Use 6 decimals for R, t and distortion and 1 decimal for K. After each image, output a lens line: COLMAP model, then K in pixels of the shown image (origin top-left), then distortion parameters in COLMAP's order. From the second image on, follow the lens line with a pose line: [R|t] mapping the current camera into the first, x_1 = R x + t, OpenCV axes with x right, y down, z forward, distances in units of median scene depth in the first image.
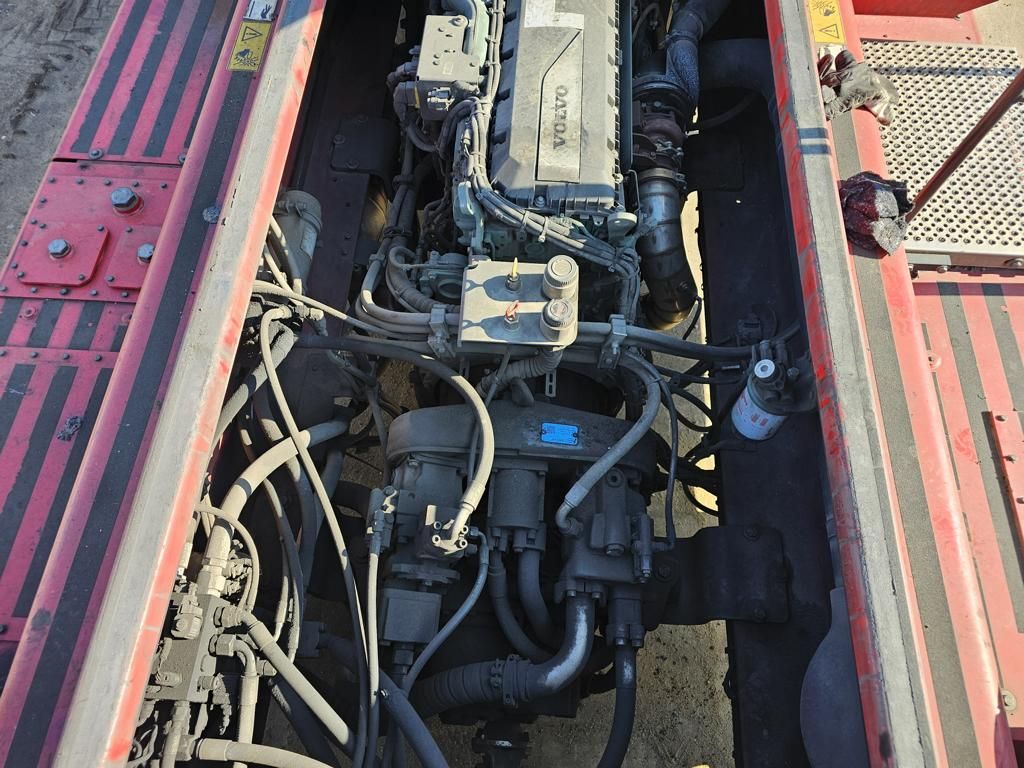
lens RADIAL K [[689.1, 0, 510.5], [0, 689.1, 383.7], [0, 0, 1]] dist [-0.000922, -0.000478]
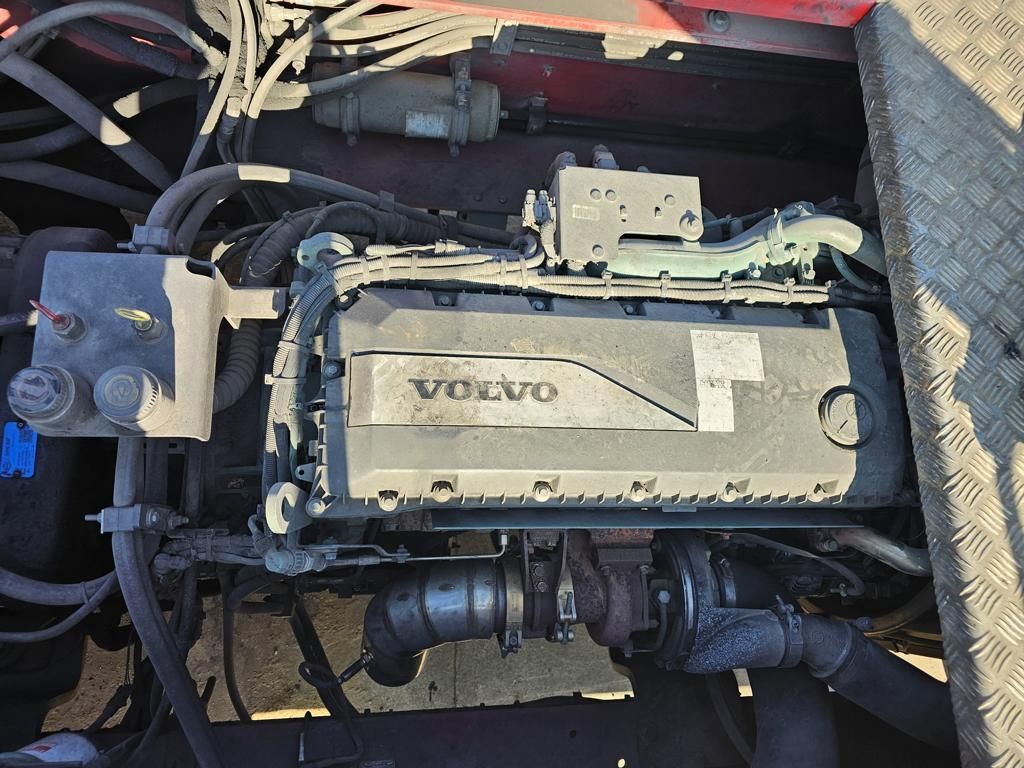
lens RADIAL K [[689.1, 0, 511.5], [0, 689.1, 384.8], [0, 0, 1]] dist [-0.000922, -0.000478]
pose [[0.079087, 0.972033, -0.221125, 0.192533], [-0.969589, 0.126543, 0.209485, -0.521133], [0.231608, 0.197833, 0.952481, 0.456965]]
